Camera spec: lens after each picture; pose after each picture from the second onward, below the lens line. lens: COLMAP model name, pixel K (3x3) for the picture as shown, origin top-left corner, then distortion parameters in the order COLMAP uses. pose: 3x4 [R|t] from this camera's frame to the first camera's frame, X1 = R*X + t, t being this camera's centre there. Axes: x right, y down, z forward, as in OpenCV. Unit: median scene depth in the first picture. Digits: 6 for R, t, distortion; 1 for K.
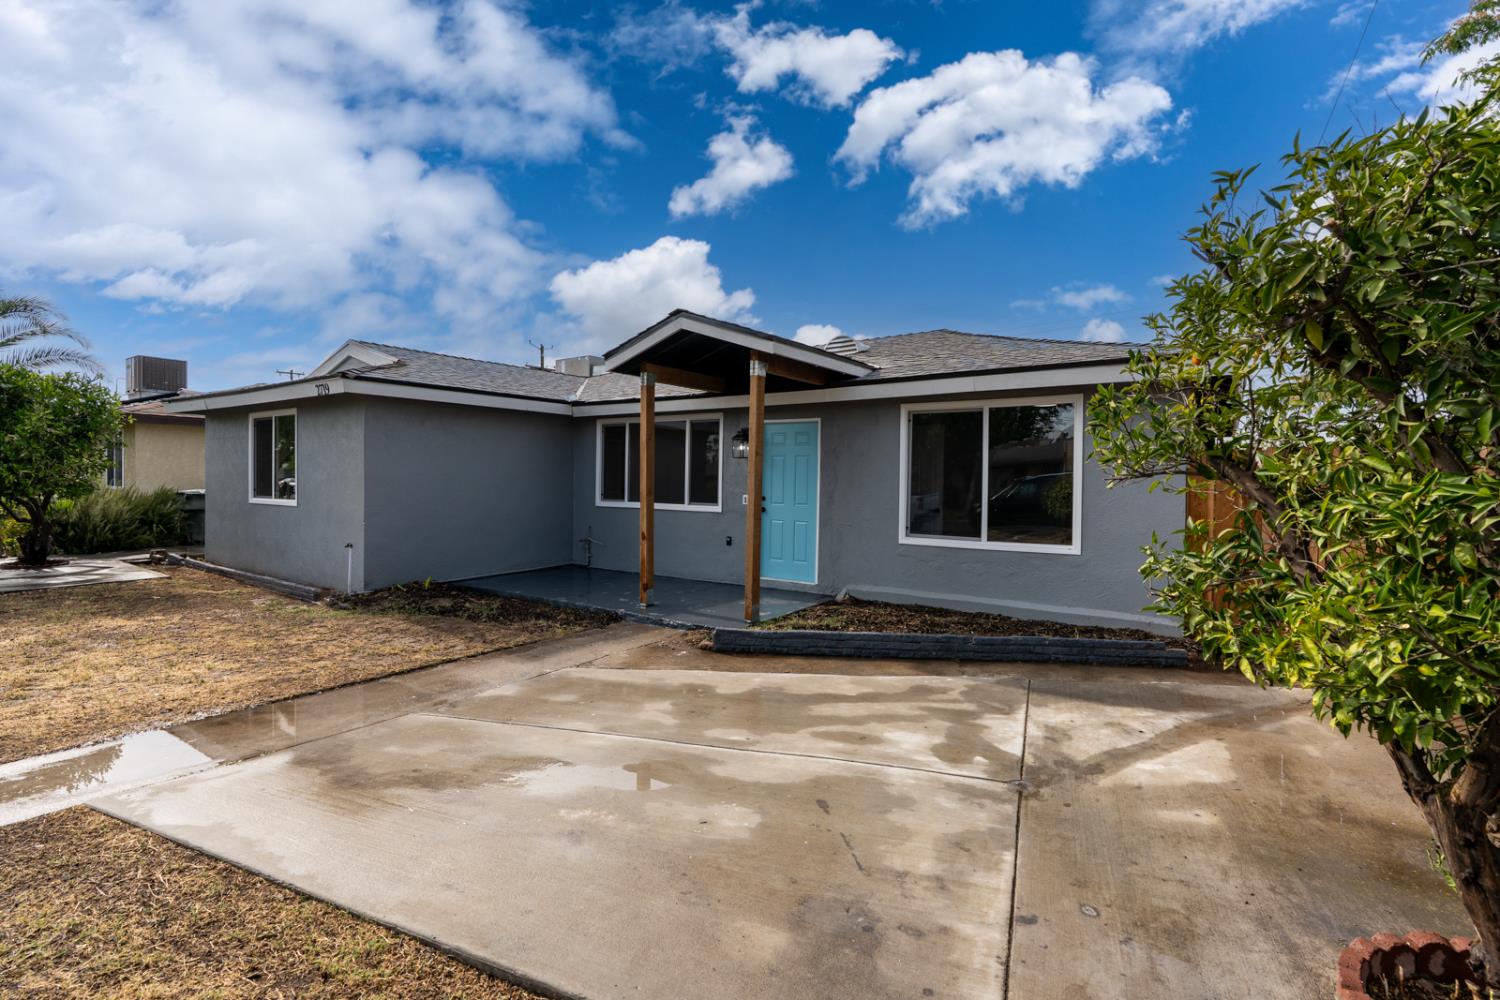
lens RADIAL K [[682.6, 0, 751.1], [0, 682.6, 486.1], [0, 0, 1]] dist [0.004626, 0.000490]
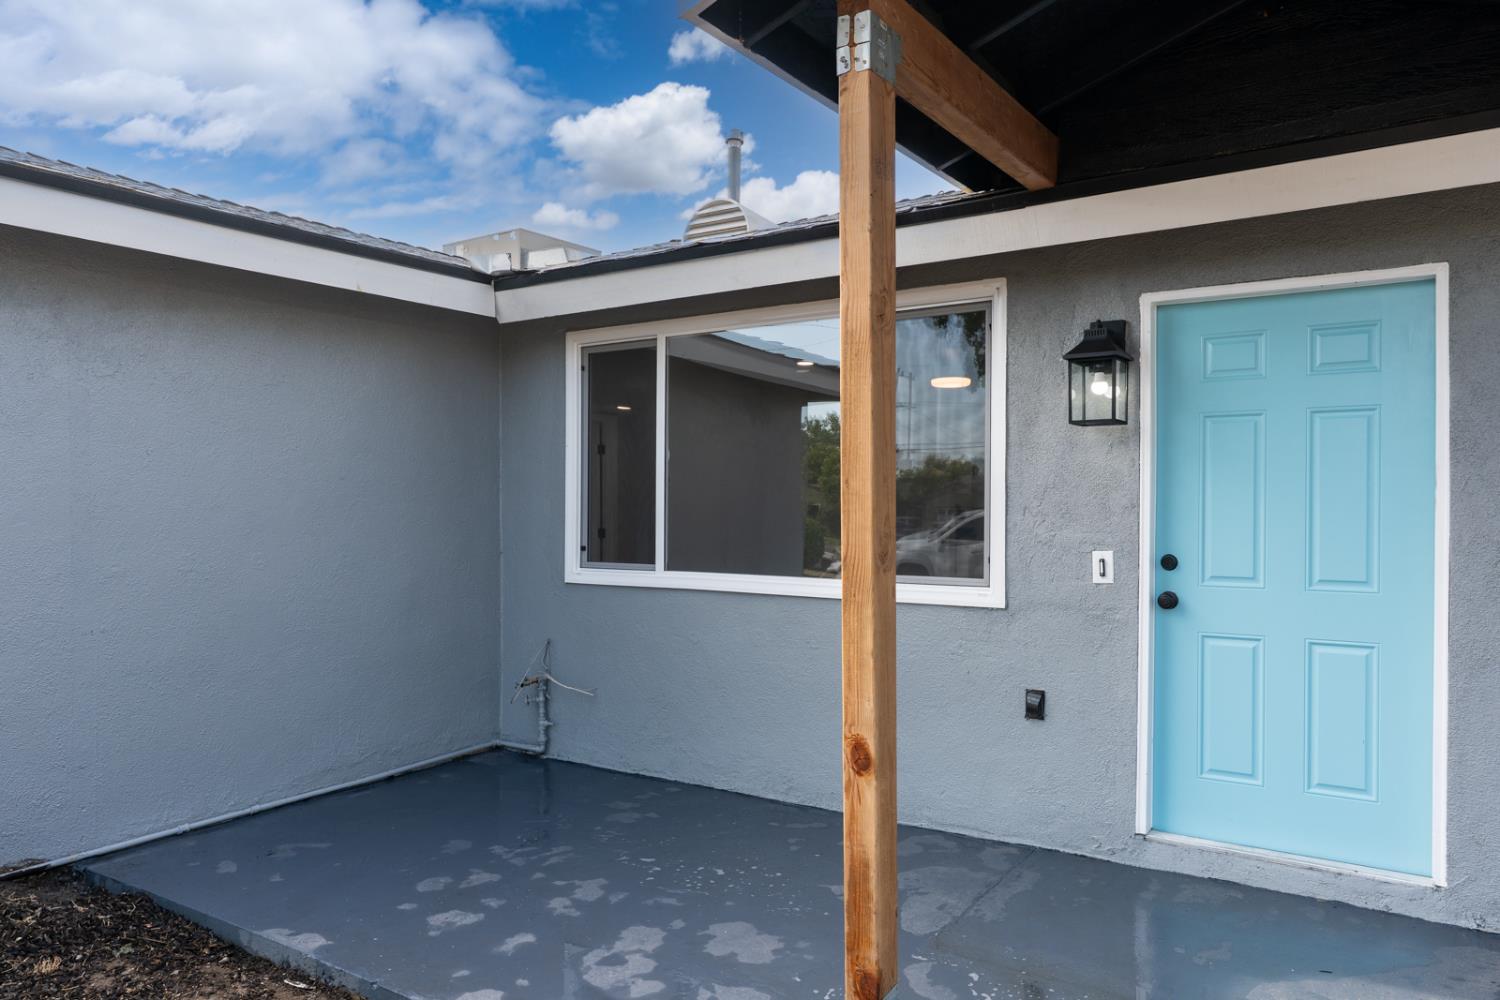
lens RADIAL K [[1011.8, 0, 741.4], [0, 1011.8, 507.4], [0, 0, 1]] dist [-0.010728, -0.001725]
pose [[0.999874, -0.010591, 0.011856, -0.167893], [0.010703, 0.999899, -0.009377, -0.003101], [-0.011756, 0.009503, 0.999886, 0.567888]]
